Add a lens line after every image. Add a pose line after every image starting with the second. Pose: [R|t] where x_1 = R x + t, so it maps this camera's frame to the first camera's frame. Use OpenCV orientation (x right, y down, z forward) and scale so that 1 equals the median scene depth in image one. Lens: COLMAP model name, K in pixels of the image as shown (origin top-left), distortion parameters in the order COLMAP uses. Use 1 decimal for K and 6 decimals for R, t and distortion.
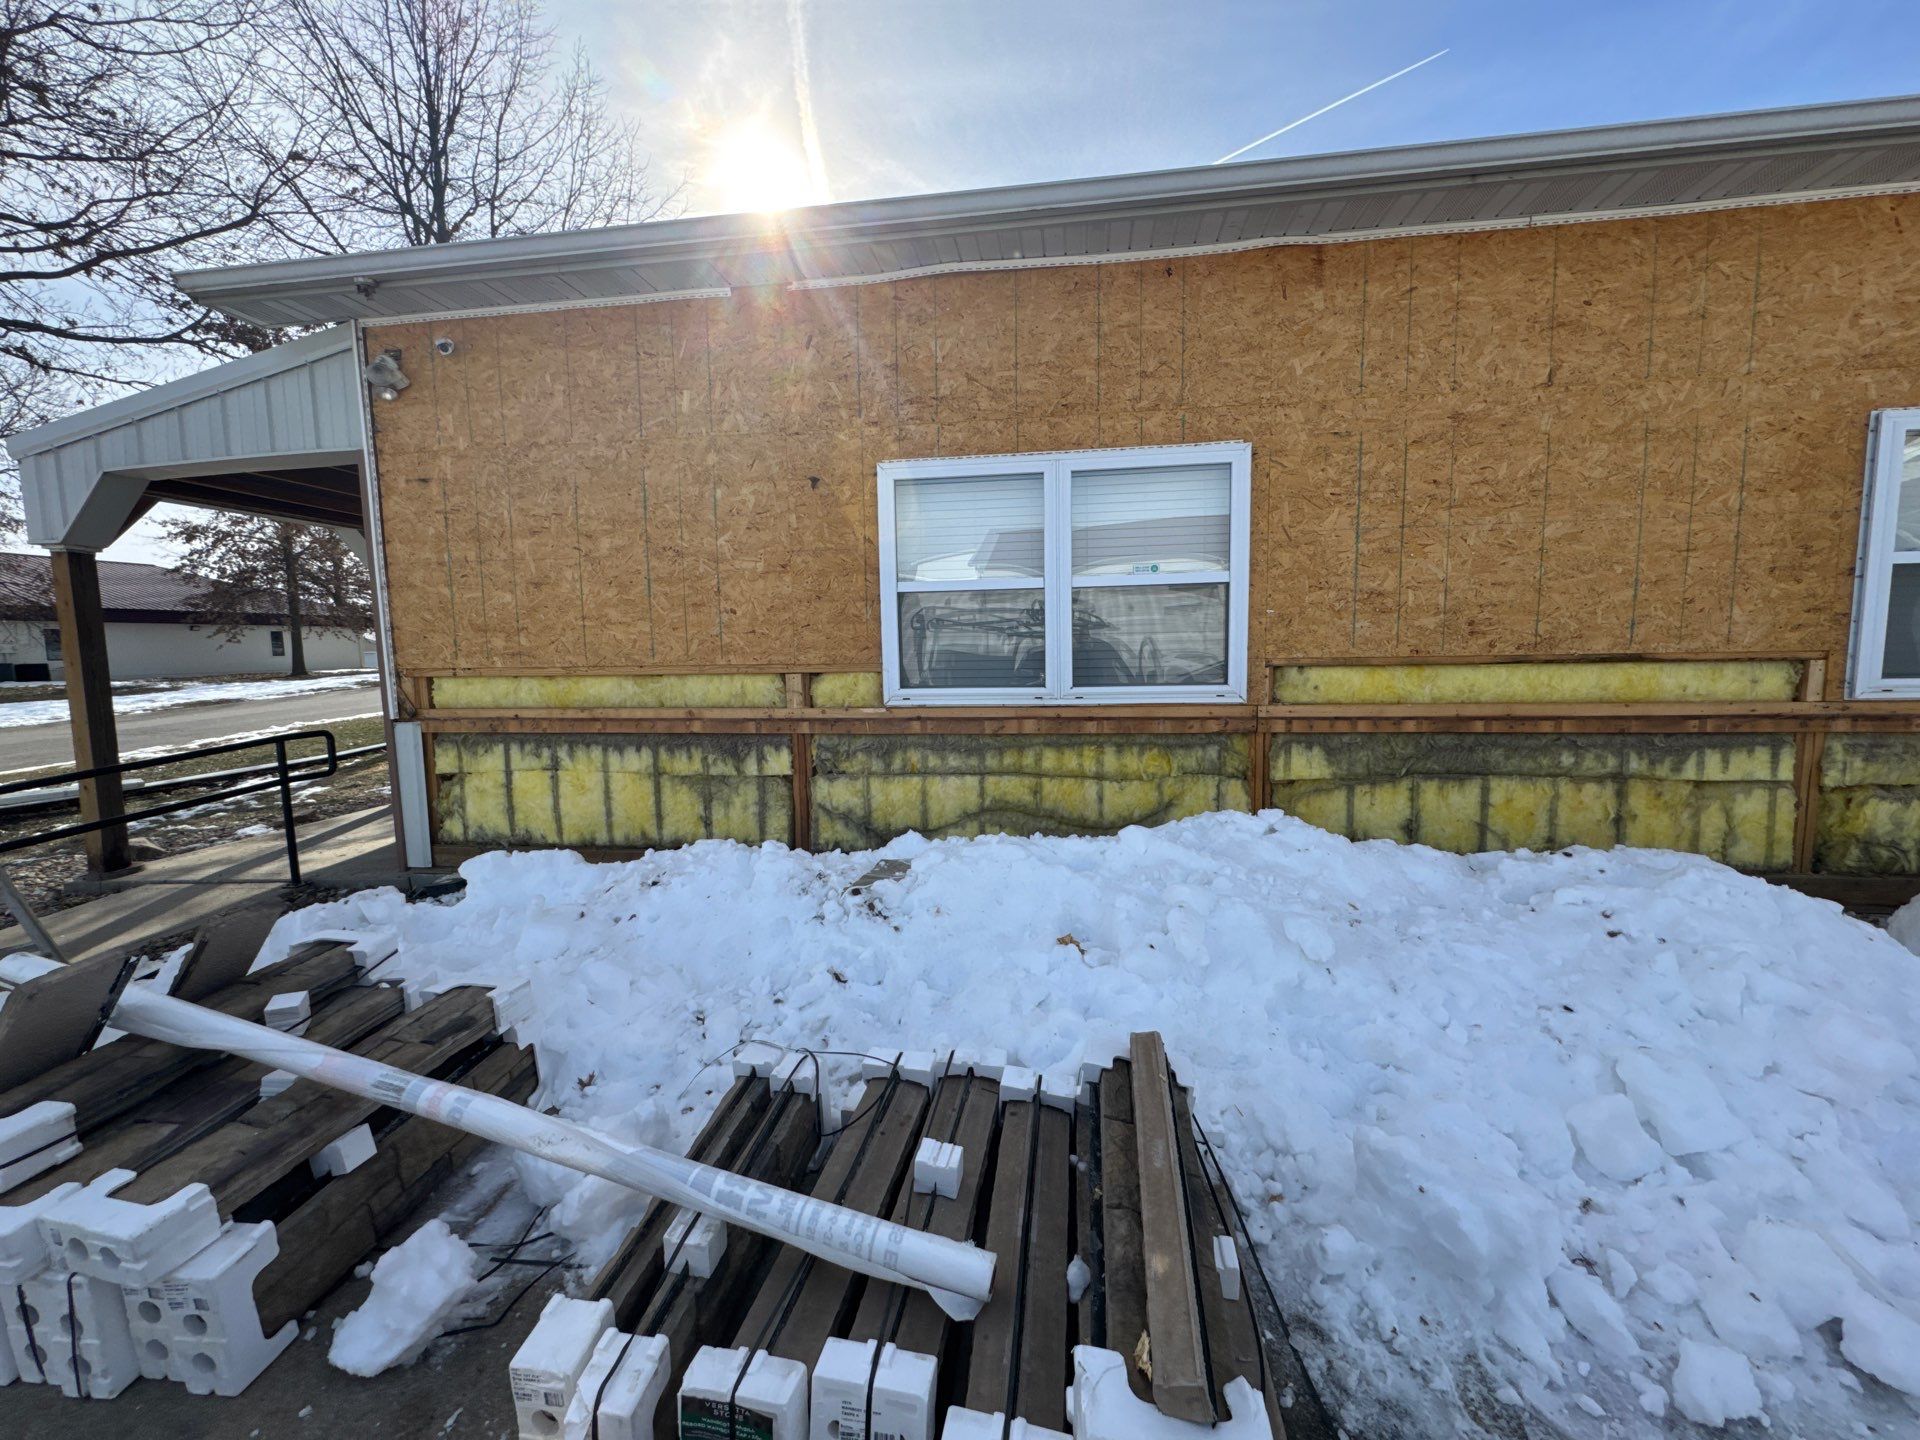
lens RADIAL K [[845.0, 0, 961.7], [0, 845.0, 739.2], [0, 0, 1]] dist [-0.001714, 0.000089]
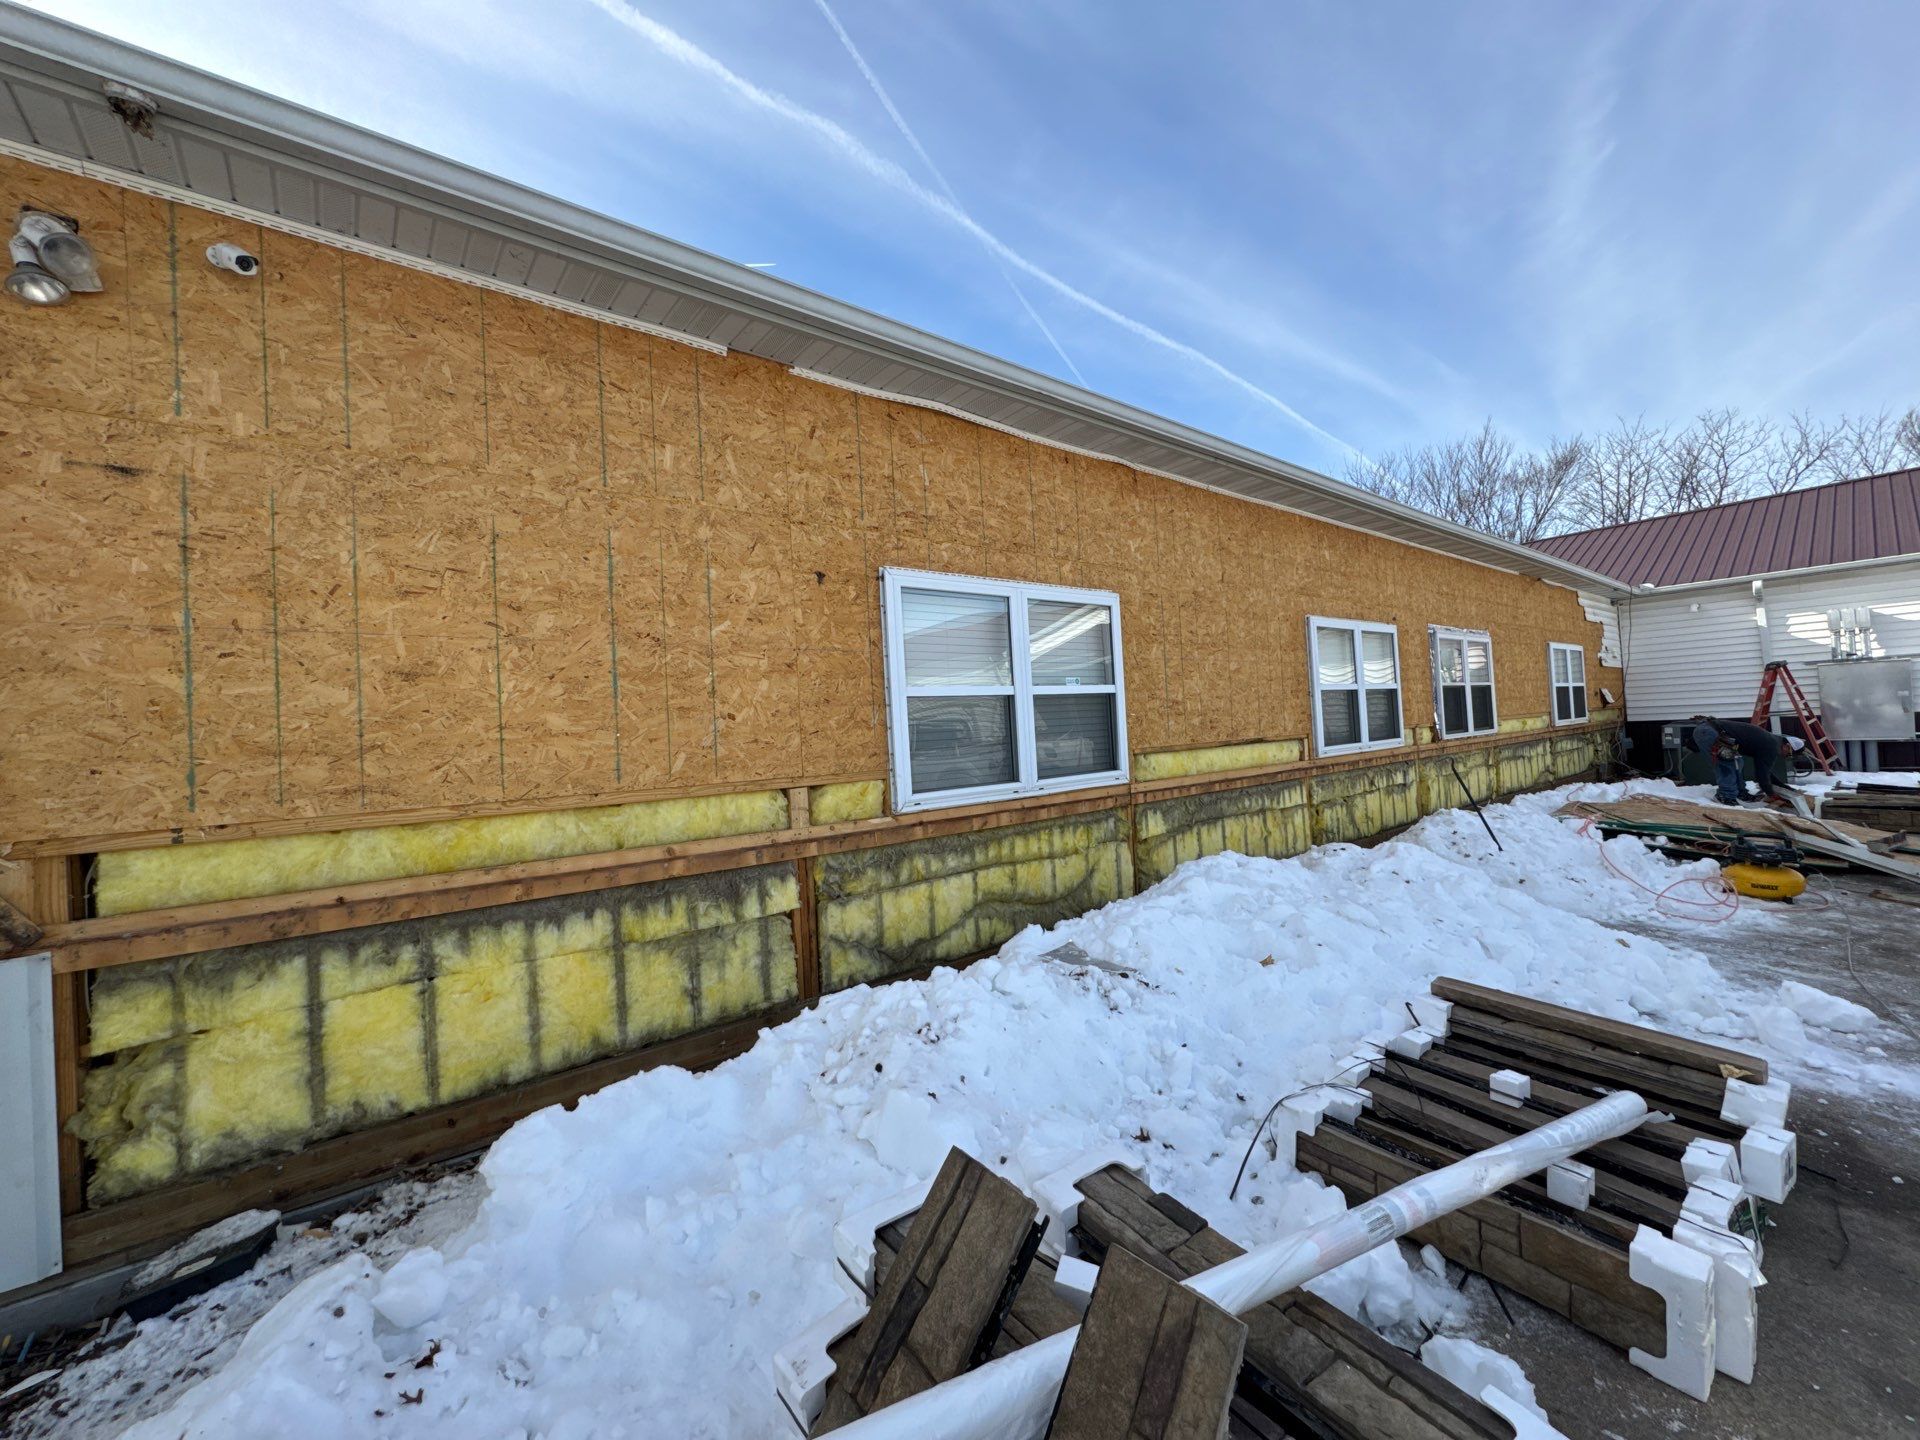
lens RADIAL K [[831.9, 0, 987.0], [0, 831.9, 721.8], [0, 0, 1]] dist [-0.002111, 0.000263]
pose [[0.622406, -0.006272, 0.782669, -0.743926], [0.133546, 0.986156, -0.098297, -0.035032], [-0.771217, 0.165703, 0.614627, 0.319548]]
